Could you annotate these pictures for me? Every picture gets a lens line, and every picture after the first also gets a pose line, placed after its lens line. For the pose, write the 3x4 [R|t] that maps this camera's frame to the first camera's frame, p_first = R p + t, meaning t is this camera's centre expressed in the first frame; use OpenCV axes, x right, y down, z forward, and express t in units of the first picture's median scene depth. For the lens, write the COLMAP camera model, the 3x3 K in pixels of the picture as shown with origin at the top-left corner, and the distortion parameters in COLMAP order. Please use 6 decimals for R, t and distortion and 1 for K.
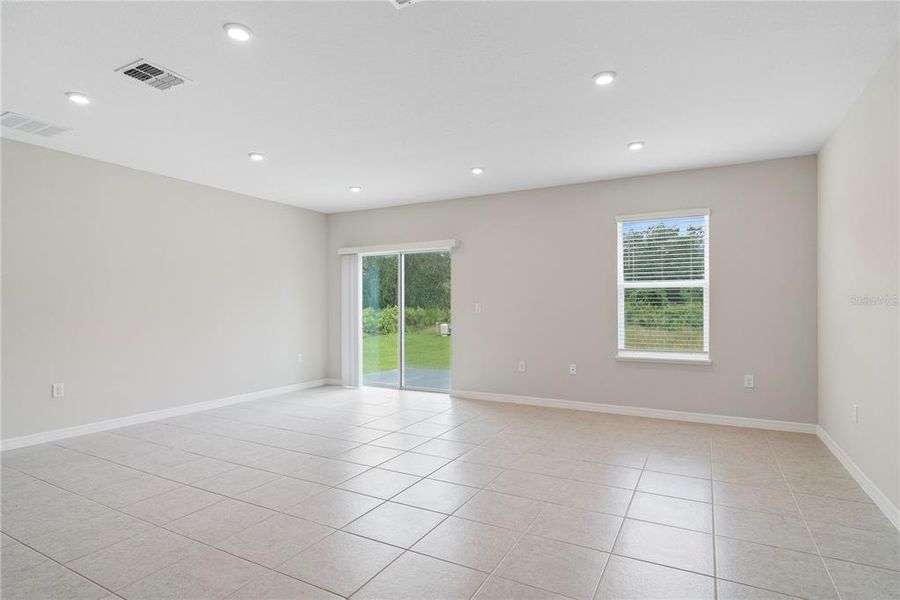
lens RADIAL K [[463.3, 0, 439.9], [0, 463.3, 321.3], [0, 0, 1]] dist [0.001938, 0.000065]
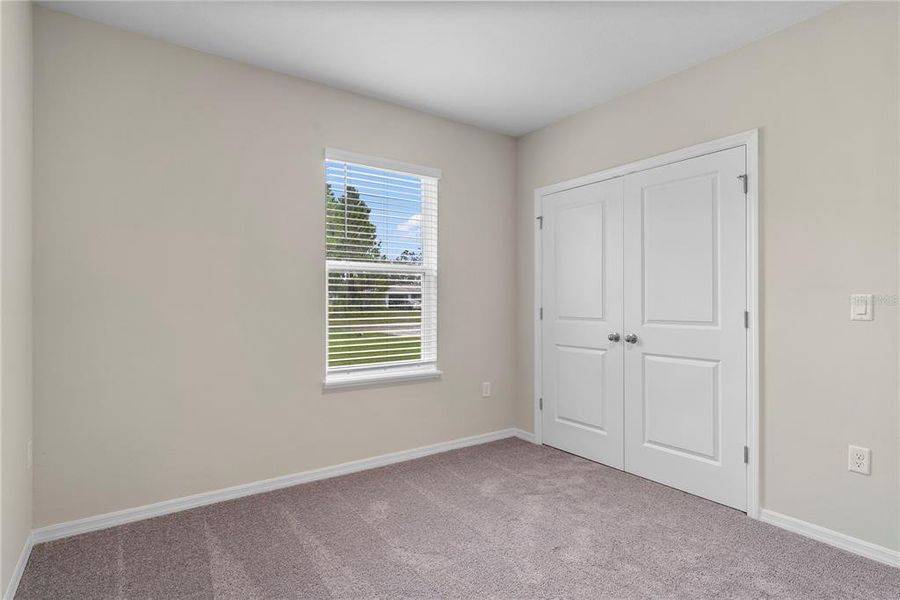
lens RADIAL K [[457.8, 0, 430.1], [0, 457.8, 301.4], [0, 0, 1]] dist [0.000989, 0.000293]
pose [[0.445258, 0.002497, 0.895399, -0.136992], [0.018215, 0.999764, -0.011846, -0.025361], [-0.895217, 0.021585, 0.445108, 0.710961]]
